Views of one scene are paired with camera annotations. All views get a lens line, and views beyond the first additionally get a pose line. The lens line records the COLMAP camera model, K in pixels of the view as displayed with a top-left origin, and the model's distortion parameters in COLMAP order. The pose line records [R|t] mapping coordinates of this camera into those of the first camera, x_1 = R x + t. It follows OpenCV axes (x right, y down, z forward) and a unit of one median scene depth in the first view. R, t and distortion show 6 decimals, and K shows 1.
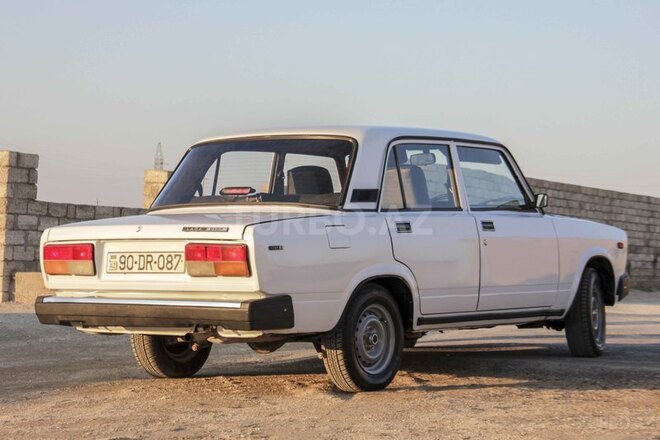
lens RADIAL K [[1457.5, 0, 330.0], [0, 1457.5, 220.0], [0, 0, 1]] dist [0.331155, -0.021159]
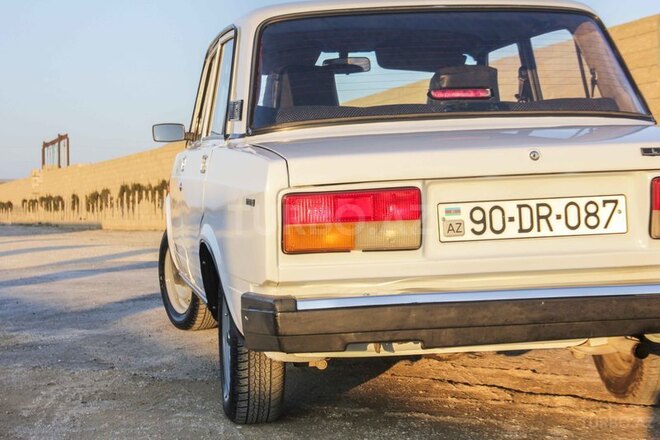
lens RADIAL K [[1300.3, 0, 310.1], [0, 1300.3, 219.6], [0, 0, 1]] dist [0.301721, -0.004127]
pose [[0.717314, -0.045899, 0.695237, -0.515731], [0.022894, 0.998842, 0.042322, 0.007602], [-0.696374, -0.014441, 0.717534, 0.717573]]
